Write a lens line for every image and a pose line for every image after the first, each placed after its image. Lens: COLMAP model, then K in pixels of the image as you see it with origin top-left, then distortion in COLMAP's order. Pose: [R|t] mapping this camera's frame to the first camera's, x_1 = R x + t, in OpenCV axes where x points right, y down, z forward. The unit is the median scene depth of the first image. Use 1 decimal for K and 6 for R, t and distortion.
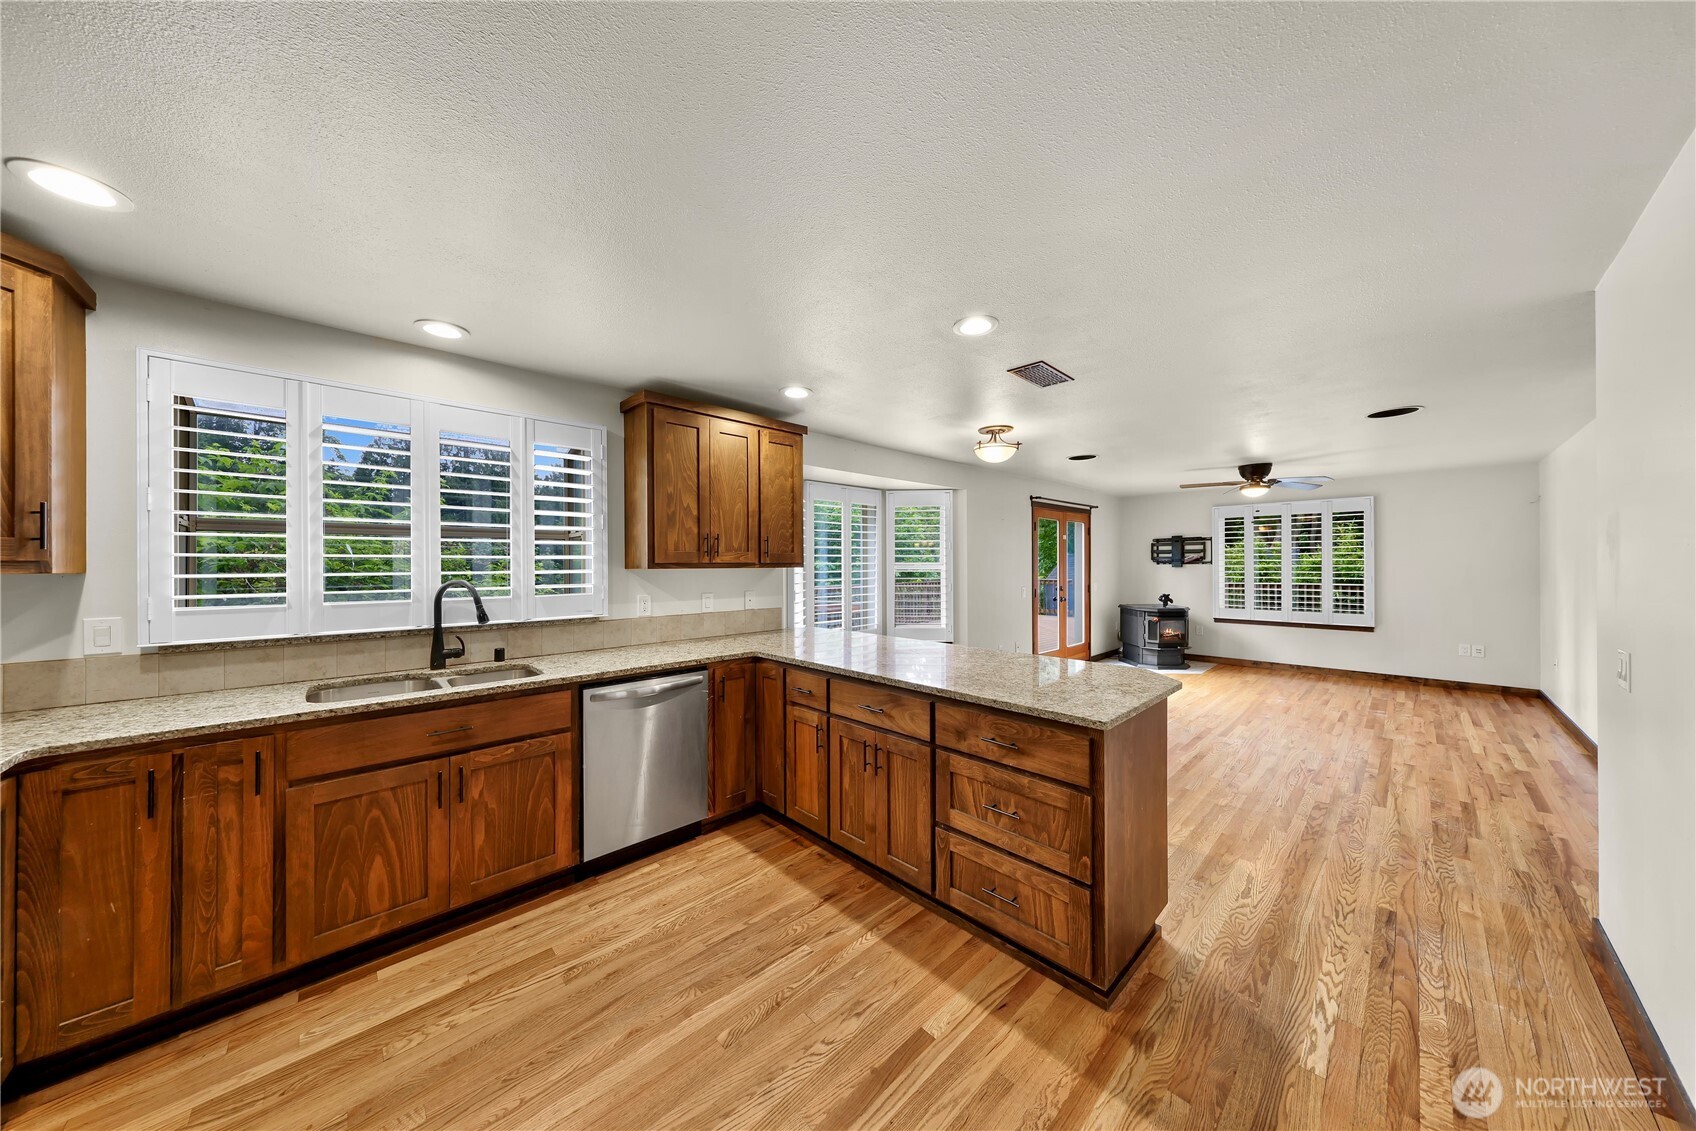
lens RADIAL K [[539.4, 0, 844.2], [0, 539.4, 563.9], [0, 0, 1]] dist [-0.000377, -0.000073]
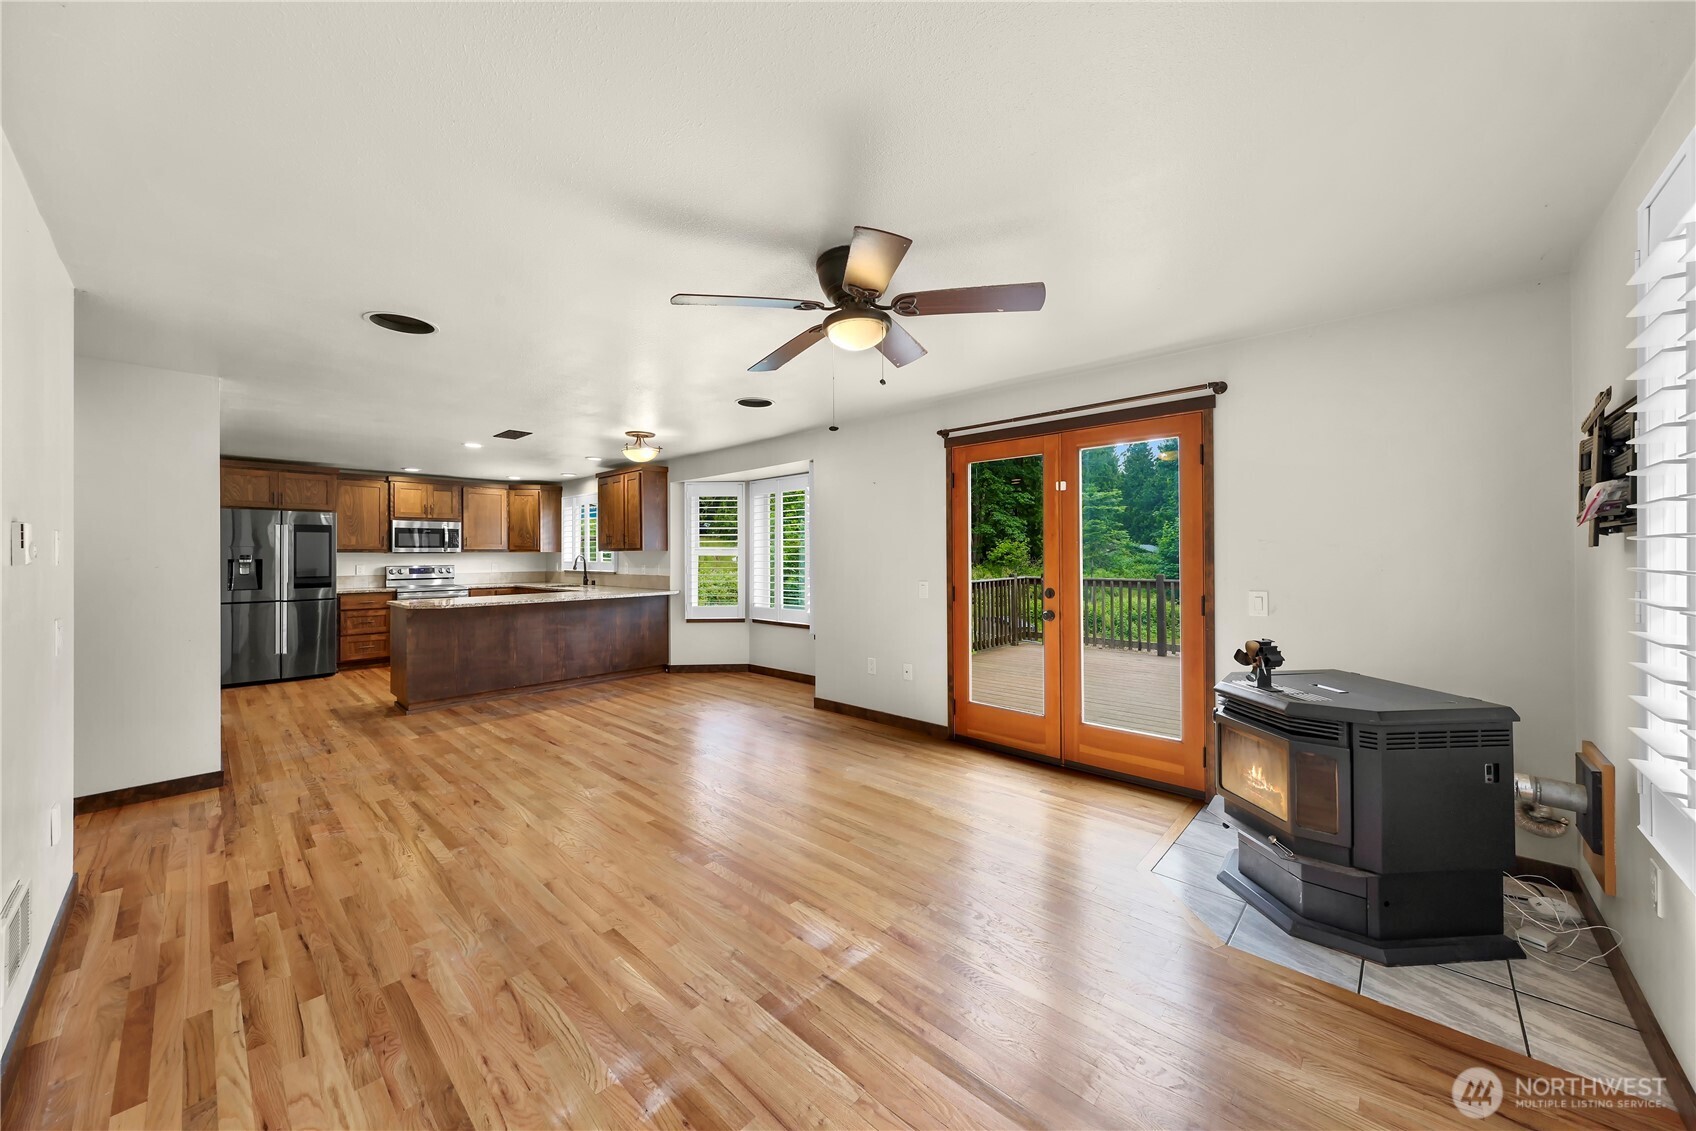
lens RADIAL K [[605.6, 0, 838.0], [0, 605.6, 554.4], [0, 0, 1]] dist [-0.000605, 0.000081]
pose [[0.055838, 0.005878, -0.998423, 1.036325], [0.005941, 0.999963, 0.006220, 0.005331], [0.998422, -0.006279, 0.055801, 0.860404]]
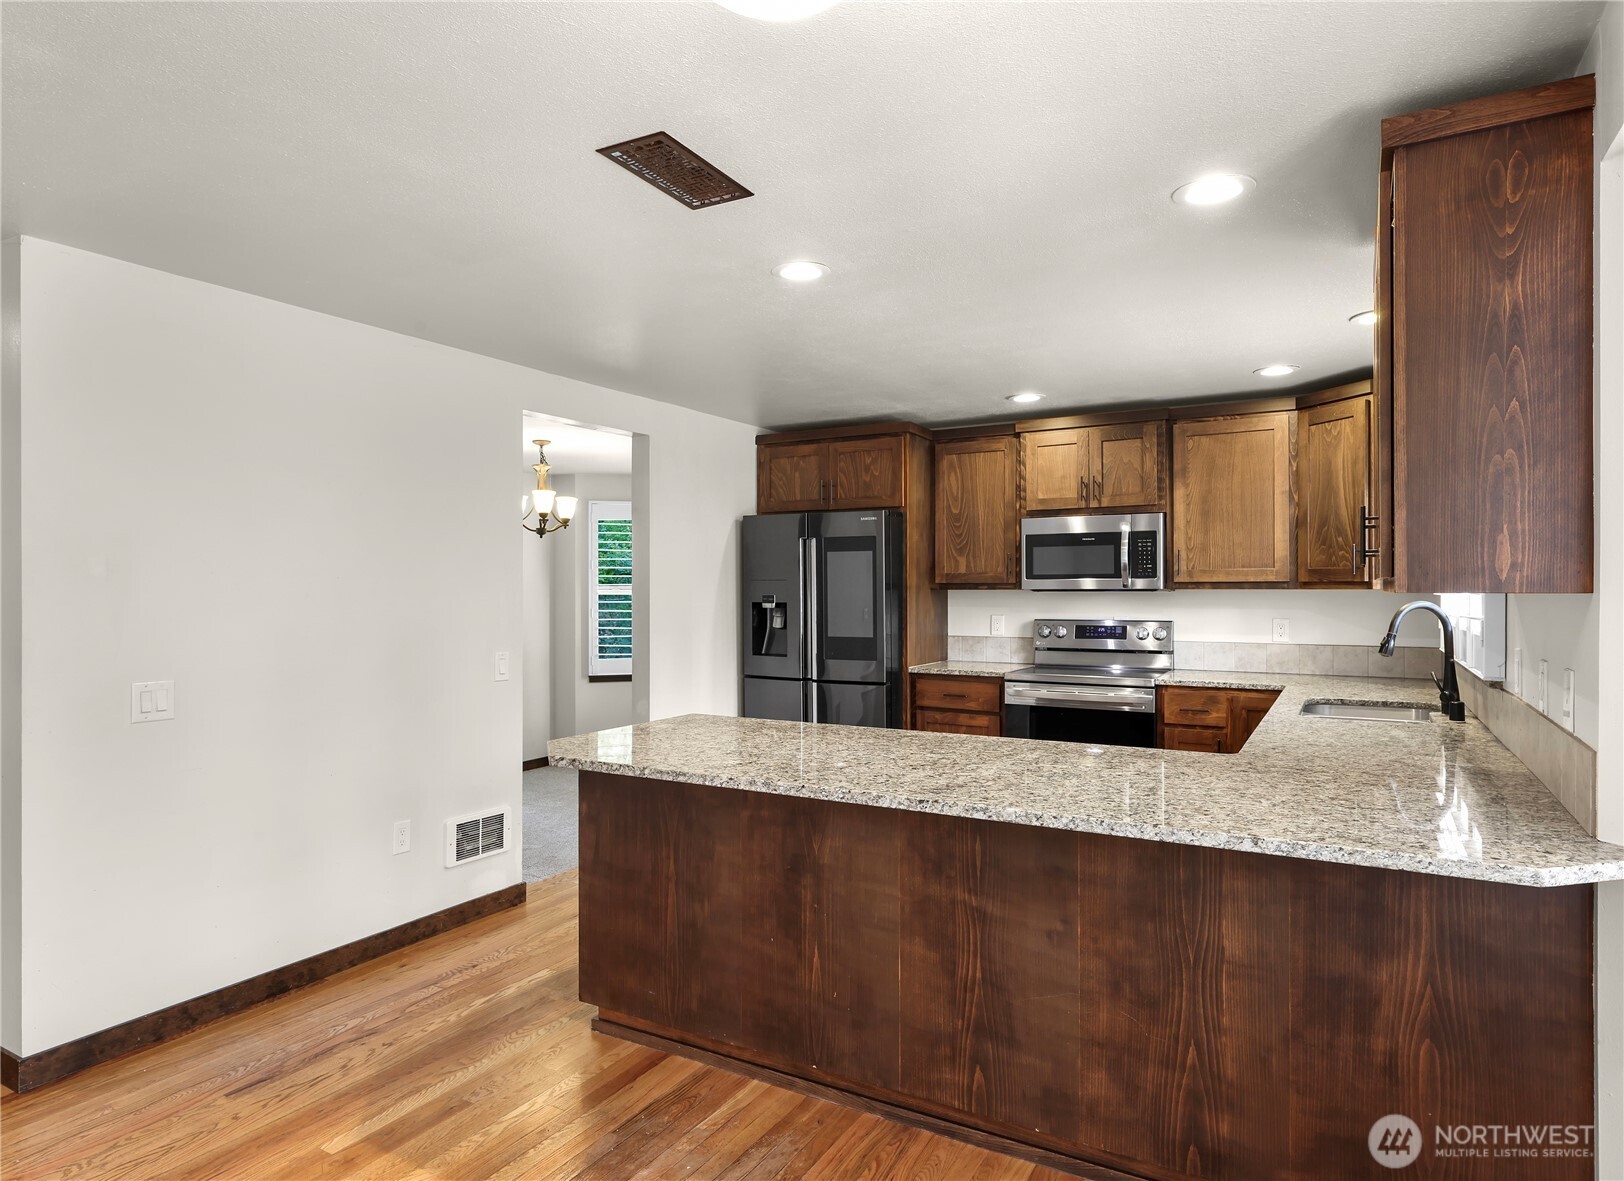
lens RADIAL K [[960.5, 0, 795.4], [0, 960.5, 588.9], [0, 0, 1]] dist [0.005136, 0.000417]
pose [[-0.960694, 0.007027, -0.277520, 0.224773], [0.007164, 0.999974, 0.000520, 0.001083], [0.277517, -0.001489, -0.960720, 0.820300]]
